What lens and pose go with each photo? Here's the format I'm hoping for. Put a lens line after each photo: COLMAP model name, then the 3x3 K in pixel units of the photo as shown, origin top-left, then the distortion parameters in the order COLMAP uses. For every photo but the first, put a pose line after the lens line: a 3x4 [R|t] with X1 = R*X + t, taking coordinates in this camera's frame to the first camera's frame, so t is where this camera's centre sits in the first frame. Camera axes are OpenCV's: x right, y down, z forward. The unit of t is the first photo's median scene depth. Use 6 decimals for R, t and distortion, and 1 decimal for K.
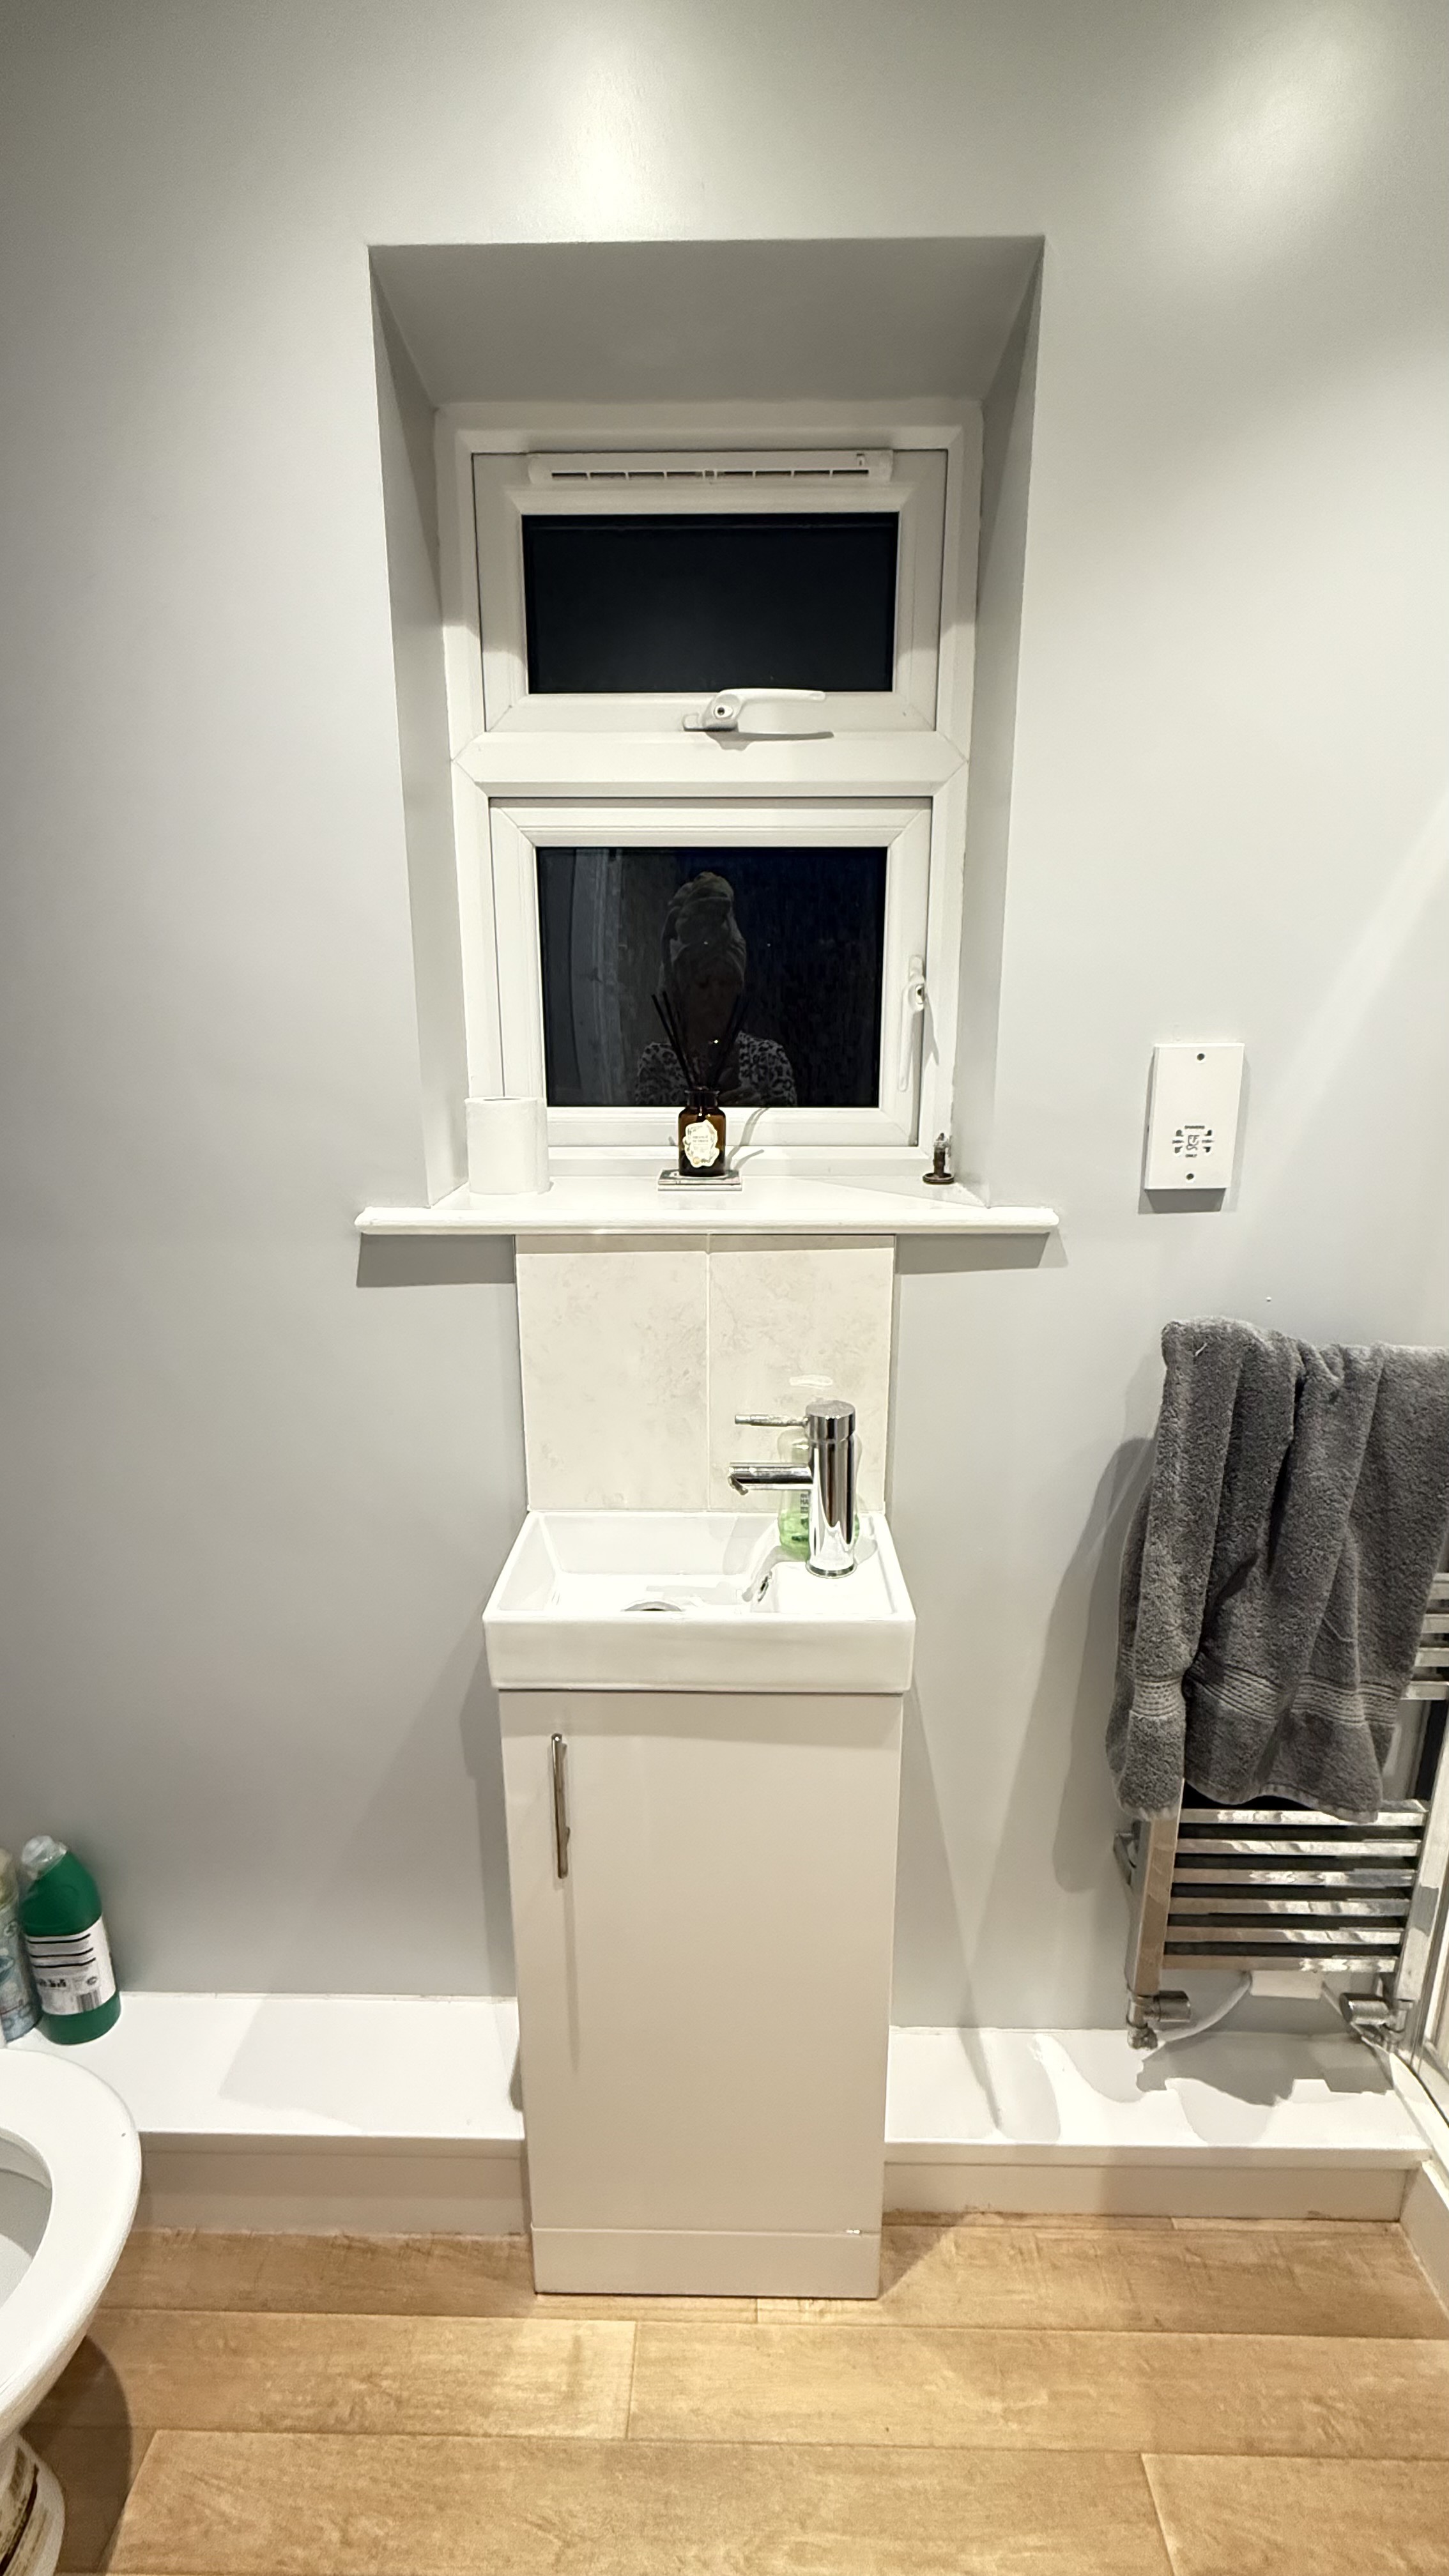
lens RADIAL K [[1027.7, 0, 723.6], [0, 1027.7, 1279.6], [0, 0, 1]] dist [-0.000112, 0.000710]
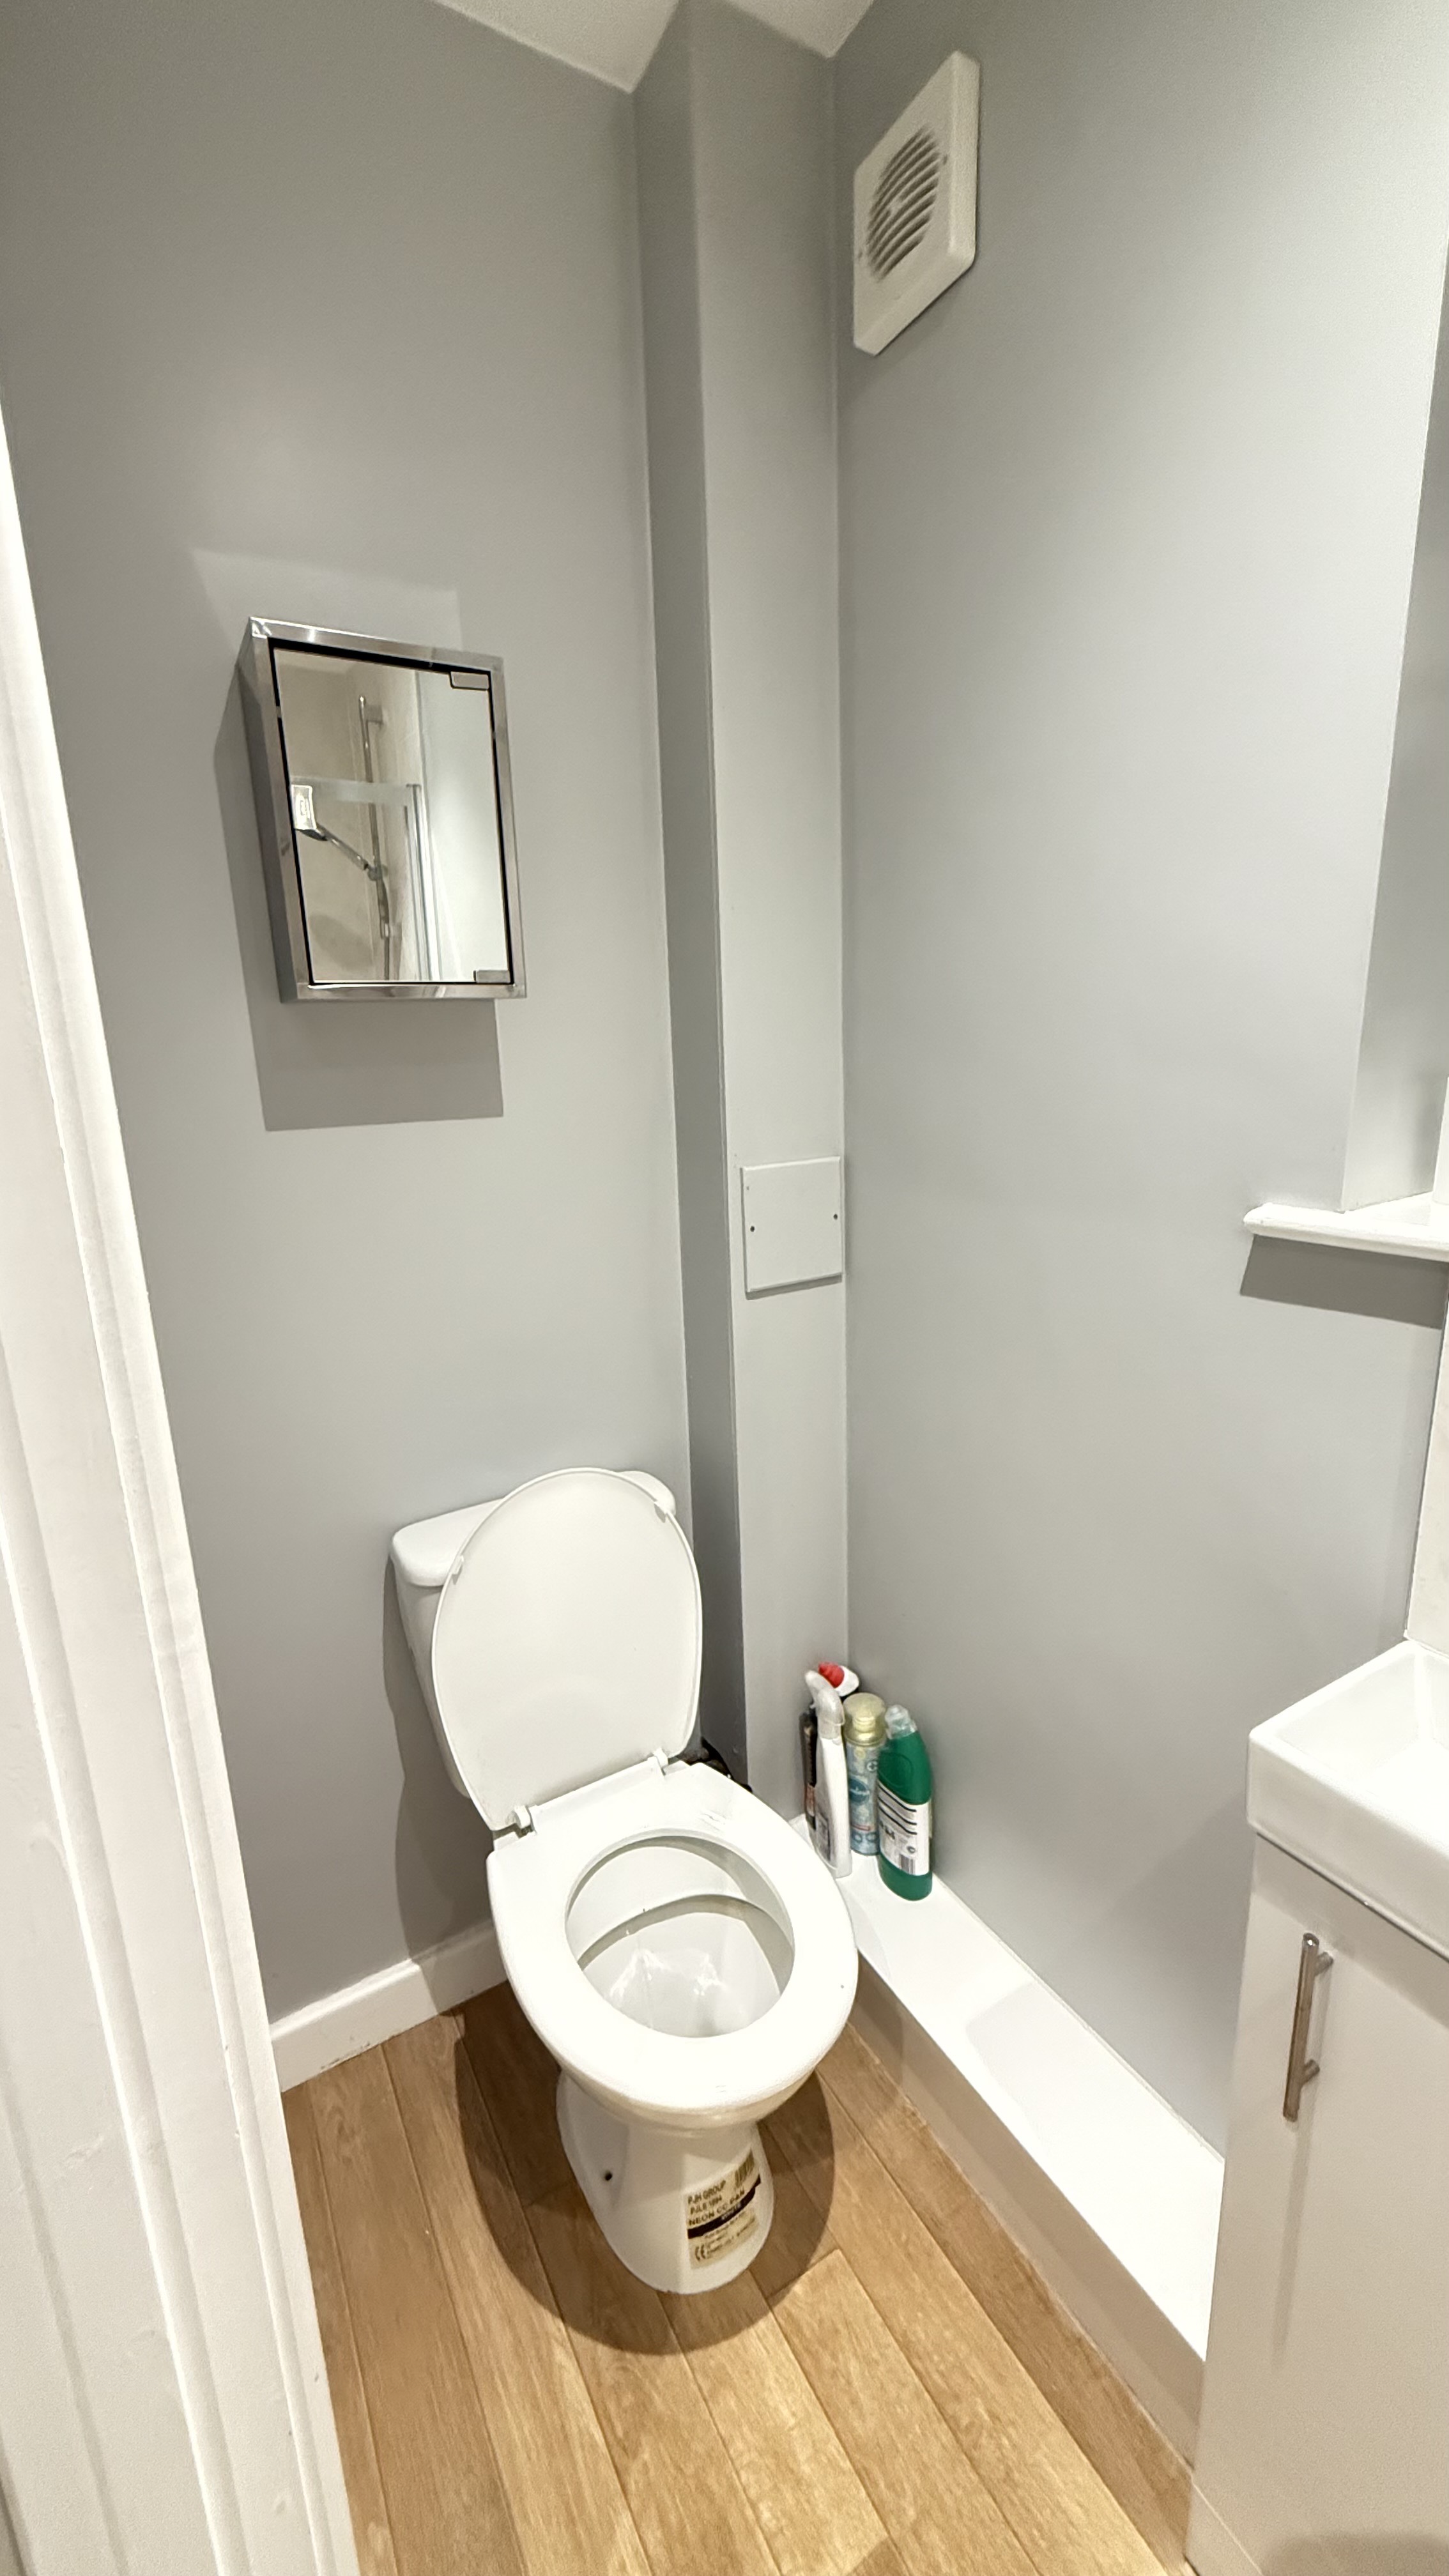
lens RADIAL K [[1027.7, 0, 723.6], [0, 1027.7, 1279.6], [0, 0, 1]] dist [-0.000112, 0.000710]
pose [[0.524601, 0.179111, -0.832294, 0.125738], [-0.167662, 0.980209, 0.105264, -0.023258], [0.834675, 0.084322, 0.544249, 0.179877]]
